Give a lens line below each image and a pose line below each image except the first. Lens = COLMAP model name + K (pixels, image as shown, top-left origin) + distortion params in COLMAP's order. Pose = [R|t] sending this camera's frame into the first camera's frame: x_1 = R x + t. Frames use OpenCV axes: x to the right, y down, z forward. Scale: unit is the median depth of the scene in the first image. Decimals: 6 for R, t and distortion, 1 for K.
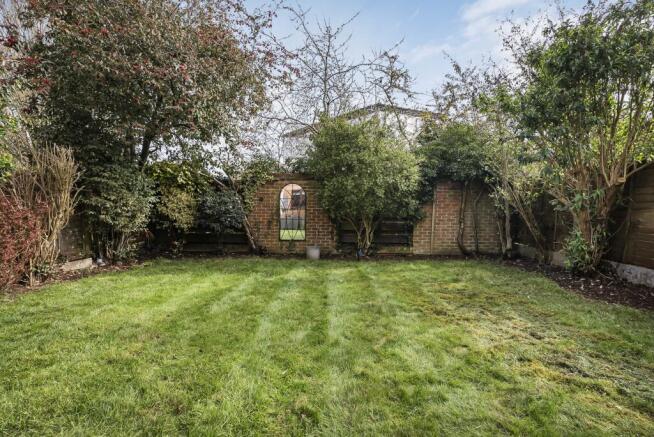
lens RADIAL K [[288.2, 0, 326.3], [0, 288.2, 218.6], [0, 0, 1]] dist [0.003533, 0.000042]
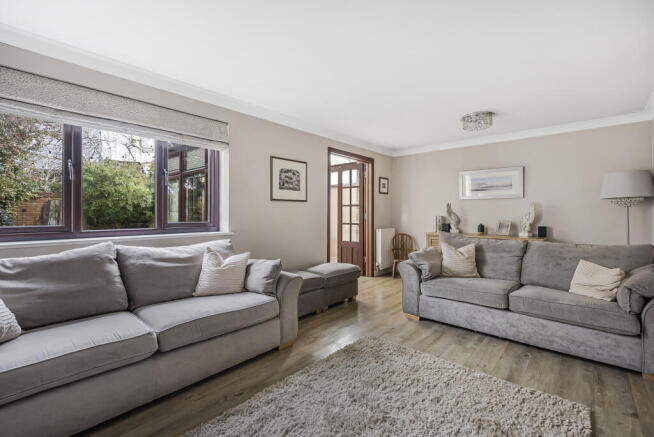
lens RADIAL K [[288.2, 0, 328.1], [0, 288.2, 217.1], [0, 0, 1]] dist [0.003533, 0.000042]
pose [[0.622341, -0.020757, 0.782471, -0.495106], [0.024038, 0.999684, 0.007400, -0.013262], [-0.782377, 0.014203, 0.622643, -1.224477]]
